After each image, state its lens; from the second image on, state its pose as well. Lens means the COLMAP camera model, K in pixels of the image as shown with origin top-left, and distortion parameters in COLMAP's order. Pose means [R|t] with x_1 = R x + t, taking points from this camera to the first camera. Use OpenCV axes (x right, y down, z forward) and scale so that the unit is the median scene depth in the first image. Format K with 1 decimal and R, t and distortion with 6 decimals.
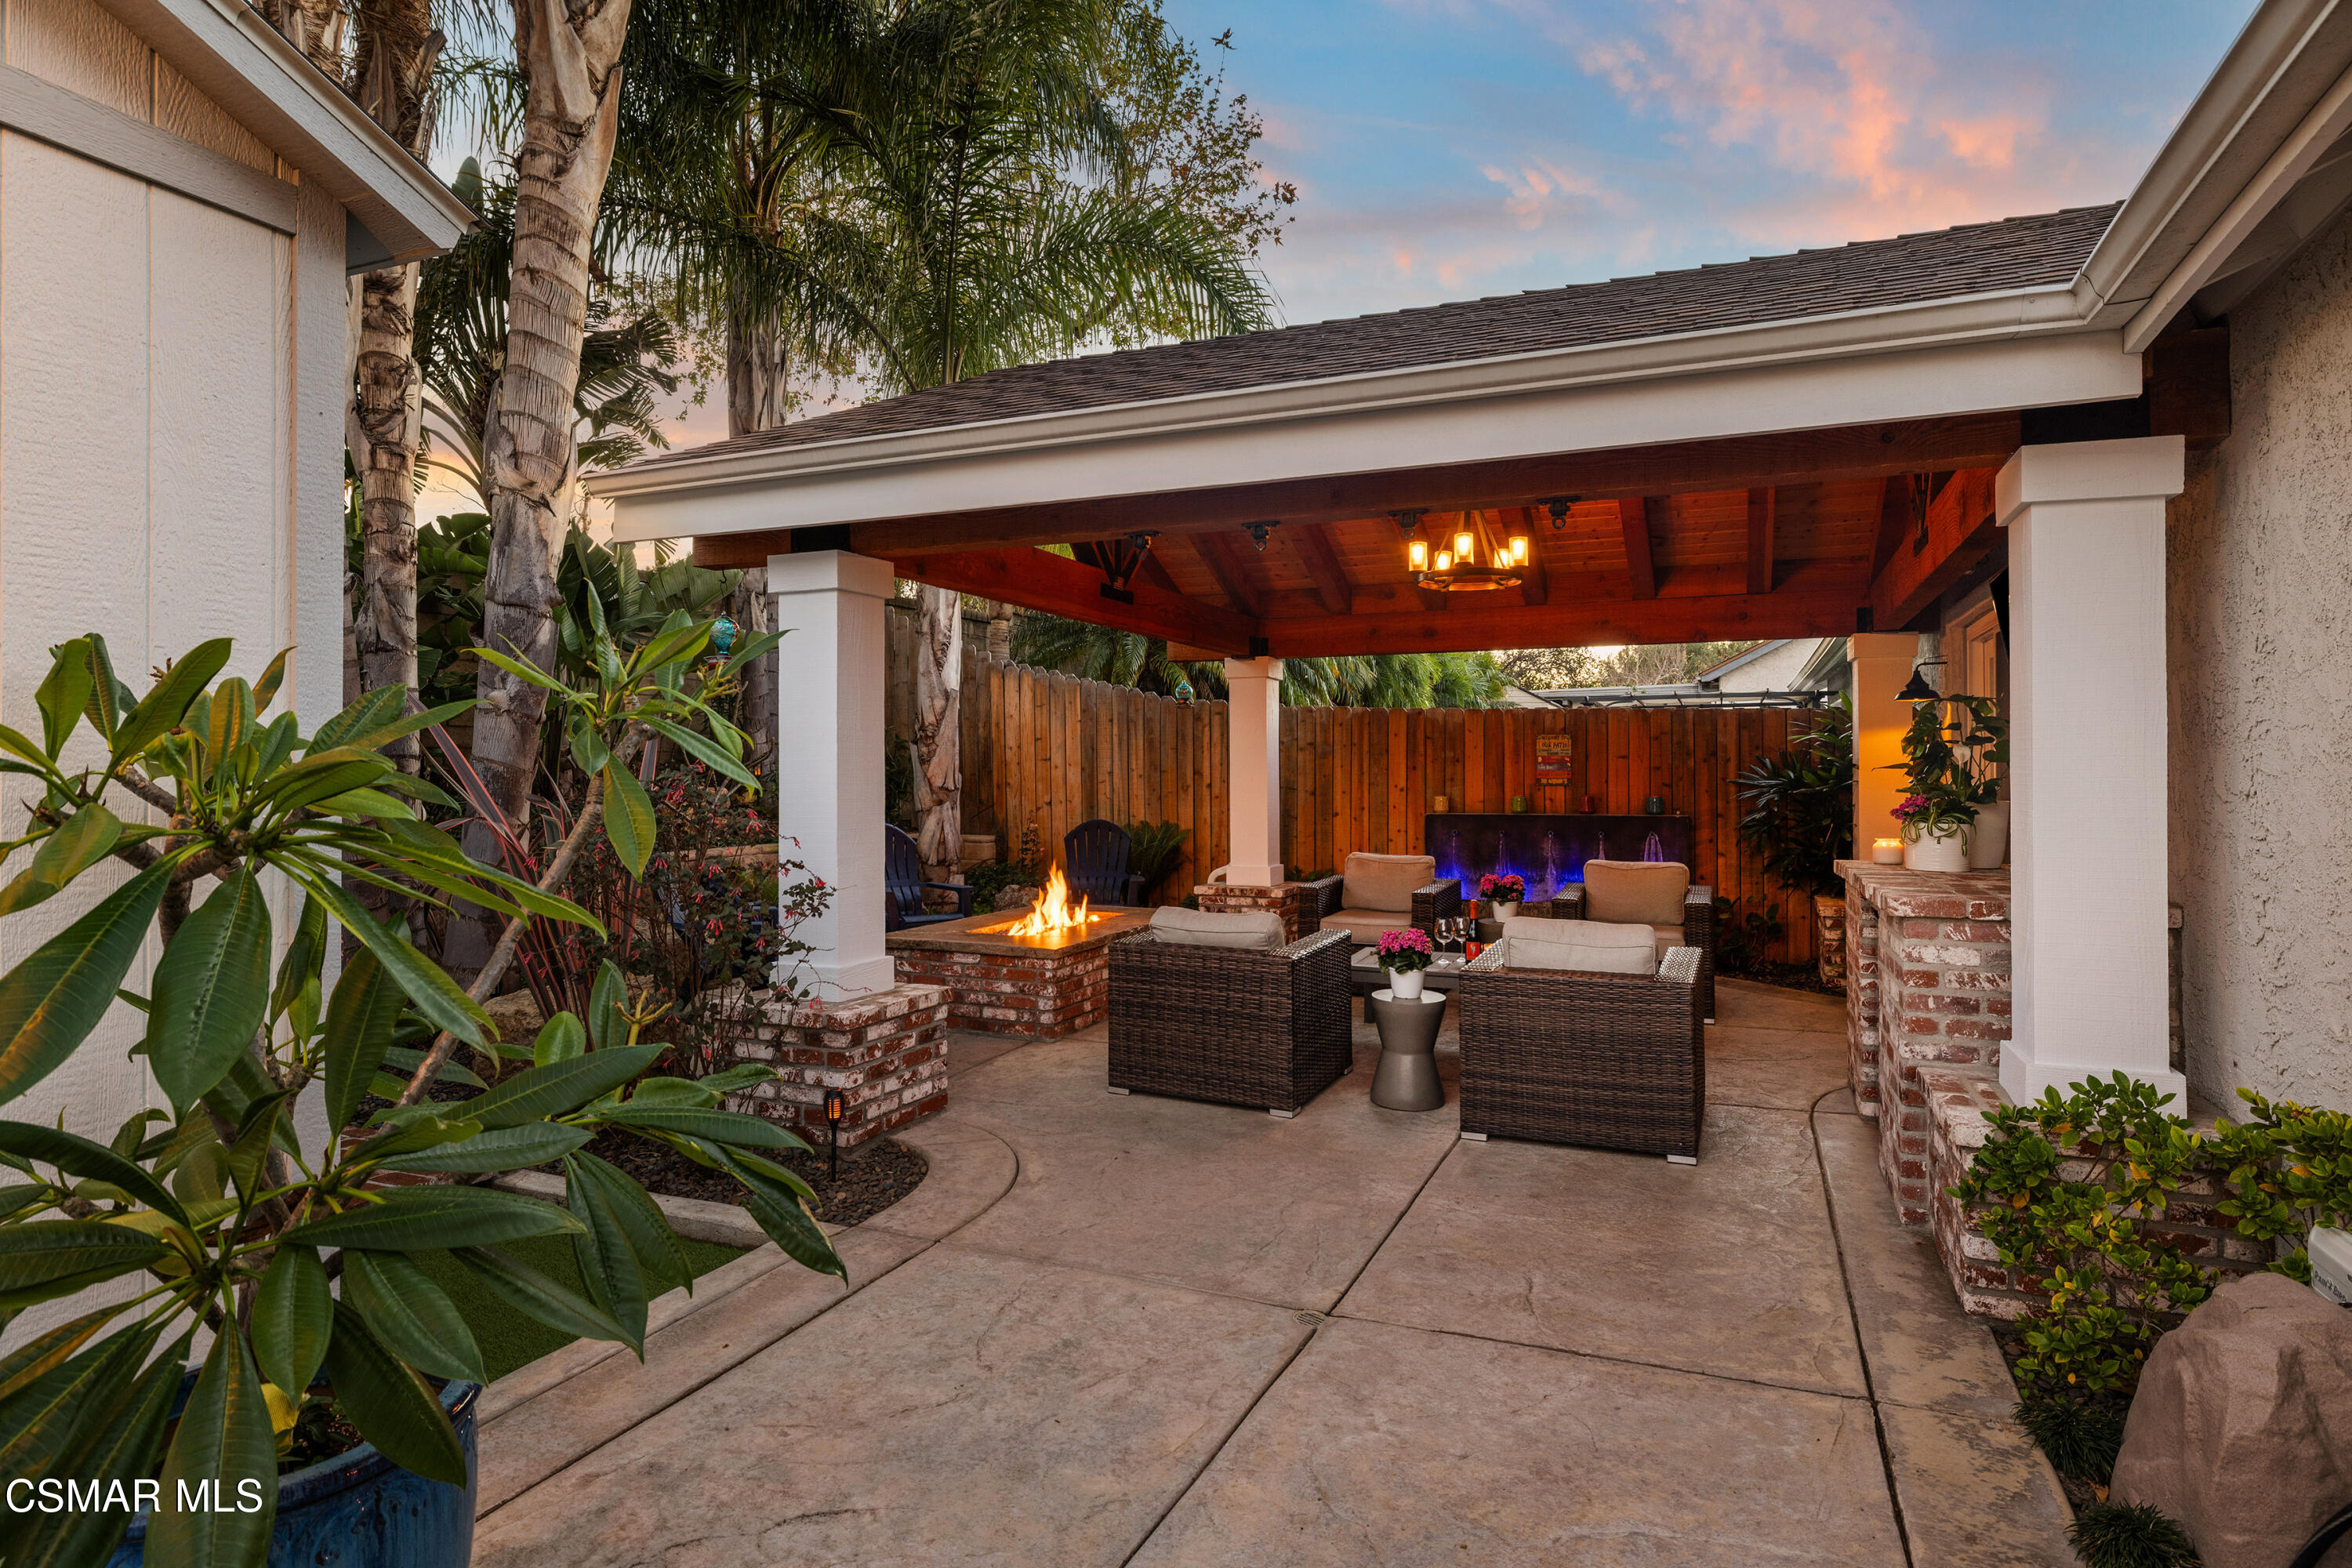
lens RADIAL K [[1286.0, 0, 1175.9], [0, 1286.0, 781.0], [0, 0, 1]] dist [-0.000040, -0.000001]
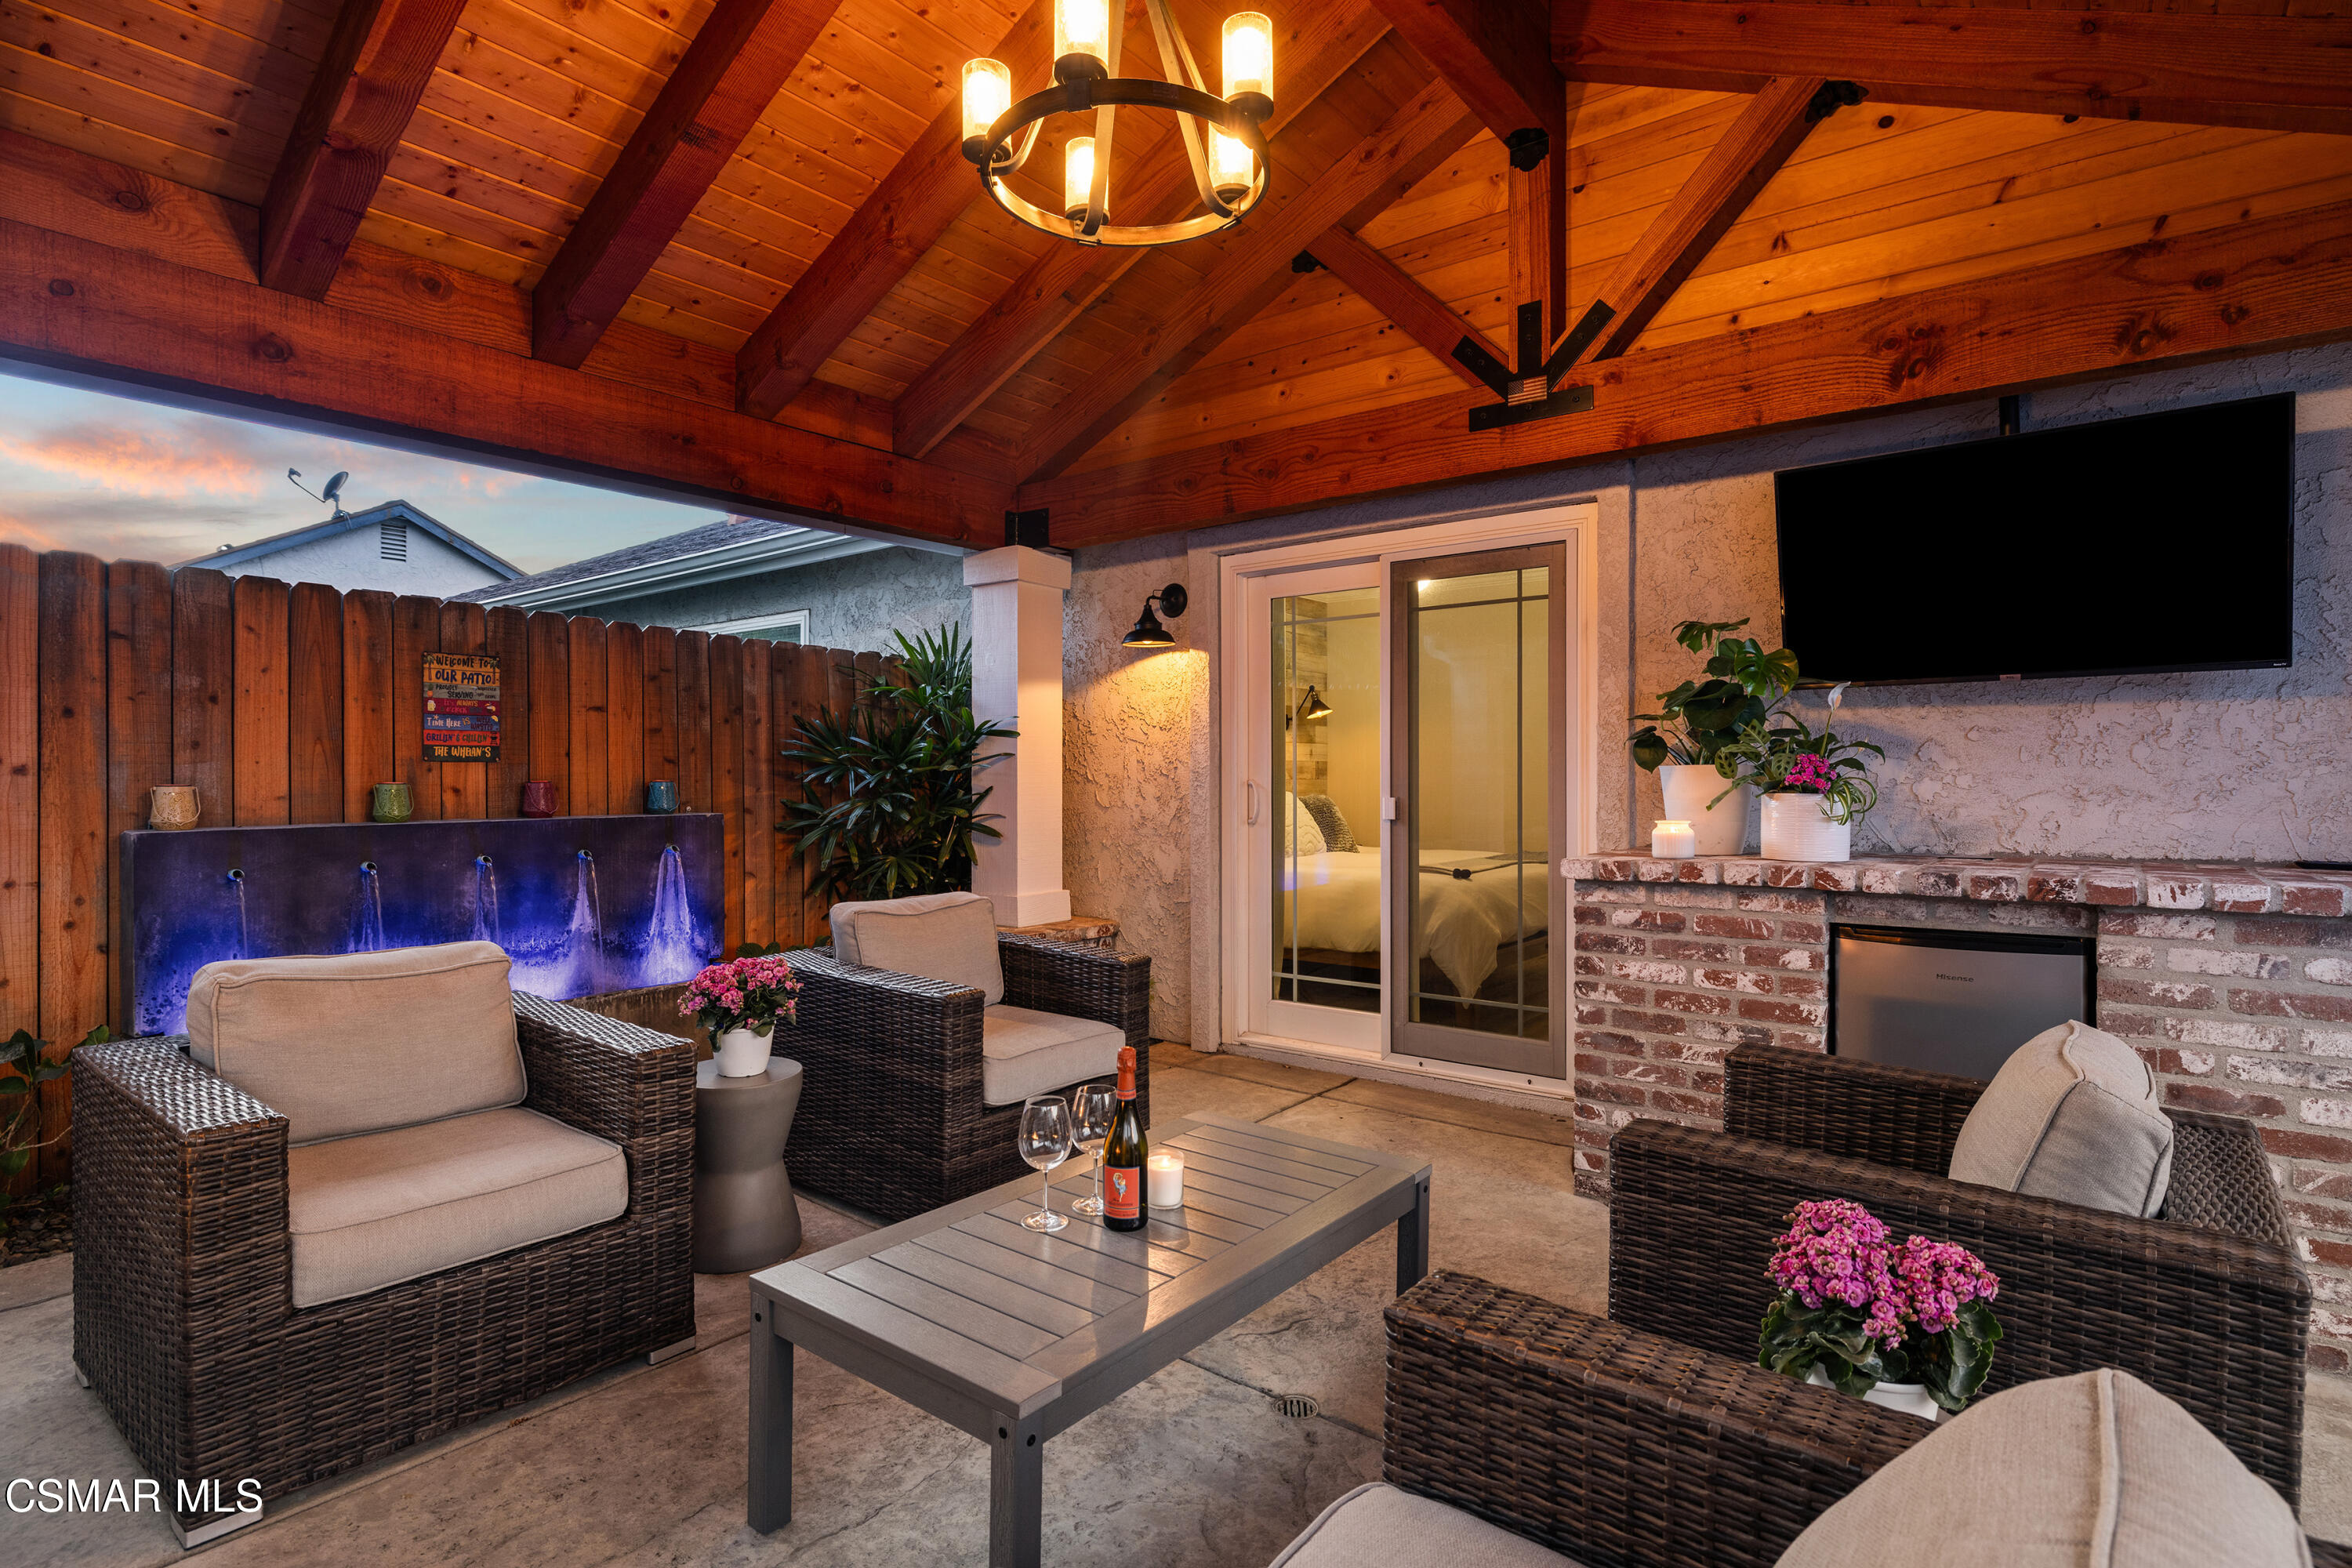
lens RADIAL K [[1176.0, 0, 1173.9], [0, 1176.0, 776.7], [0, 0, 1]] dist [-0.000300, 0.000036]
pose [[0.255597, -0.005513, 0.966768, -0.064238], [0.000382, 0.999984, 0.005601, 0.006994], [-0.966783, -0.001062, 0.255595, 0.630119]]
